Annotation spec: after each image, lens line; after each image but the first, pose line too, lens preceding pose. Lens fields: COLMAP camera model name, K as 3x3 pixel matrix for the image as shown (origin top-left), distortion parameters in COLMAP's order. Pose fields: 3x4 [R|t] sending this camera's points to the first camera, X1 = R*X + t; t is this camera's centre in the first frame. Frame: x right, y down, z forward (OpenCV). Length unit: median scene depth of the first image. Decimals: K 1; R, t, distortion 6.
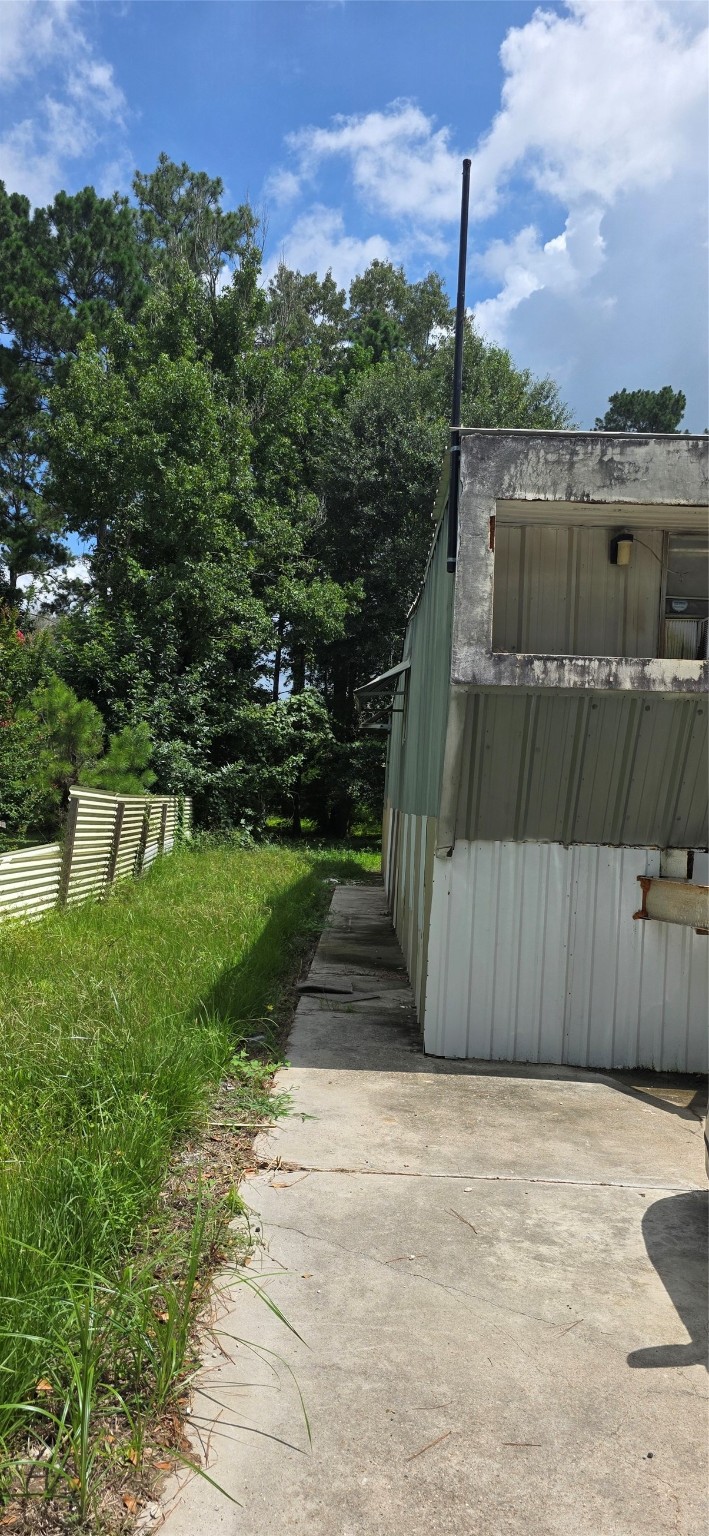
lens RADIAL K [[1074.6, 0, 359.6], [0, 1074.6, 772.8], [0, 0, 1]] dist [0.077007, -0.071948]
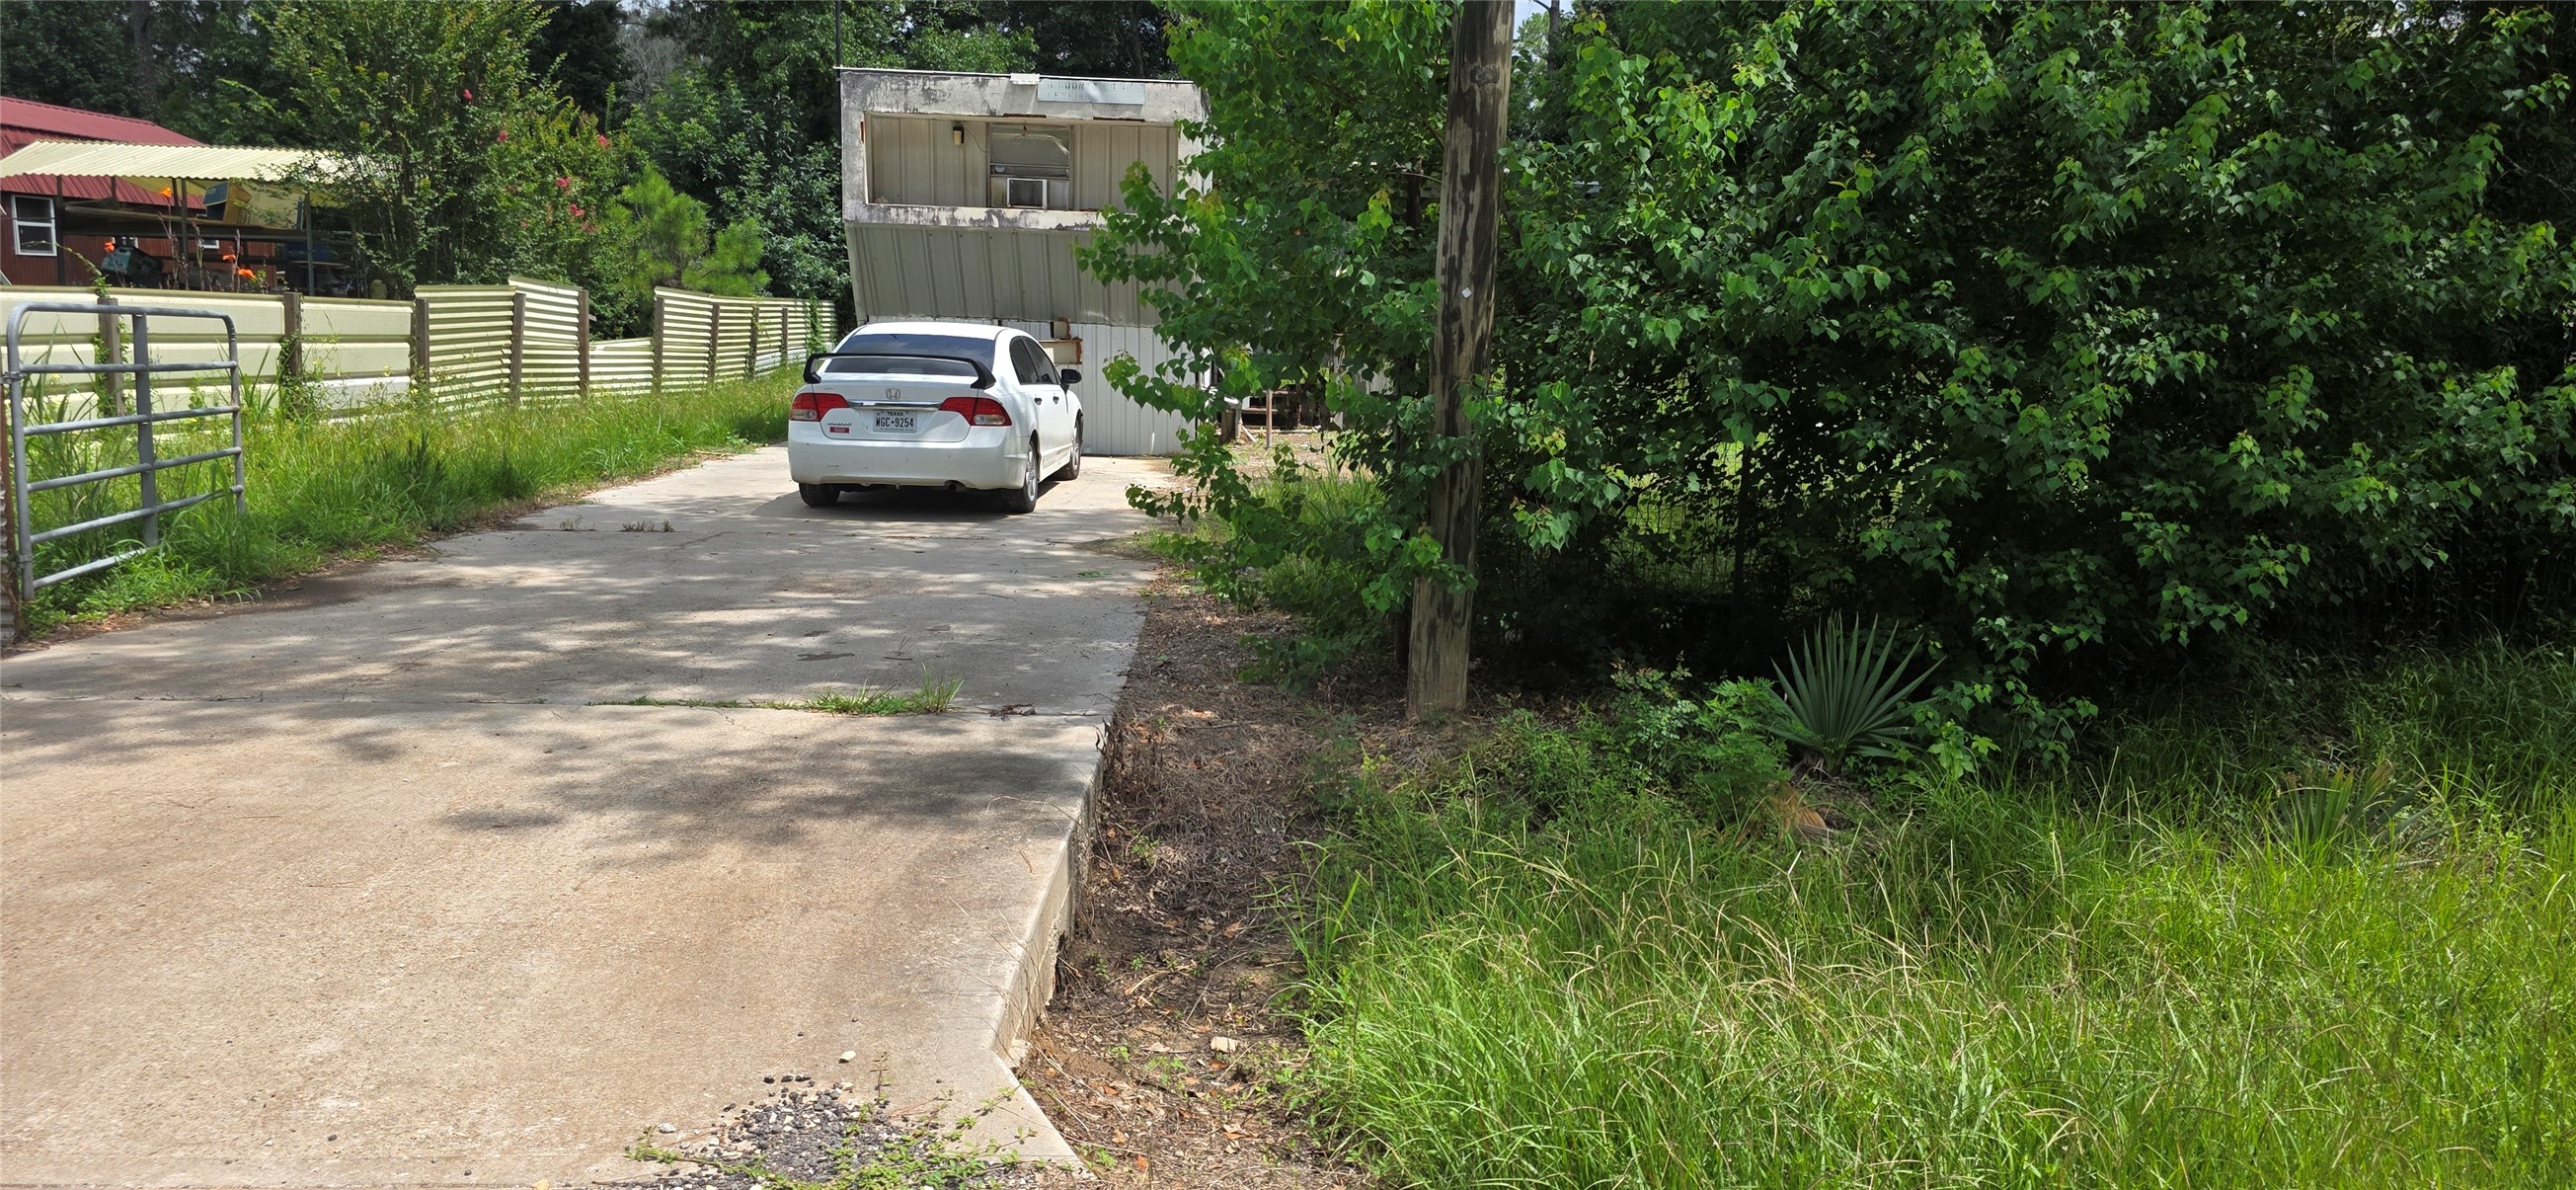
lens RADIAL K [[1802.4, 0, 1283.7], [0, 1802.4, 586.2], [0, 0, 1]] dist [0.077007, -0.071948]
pose [[0.999583, -0.017226, 0.023167, 0.212360], [0.012916, 0.984522, 0.174785, -0.002369], [-0.025819, -0.174413, 0.984334, -0.589774]]
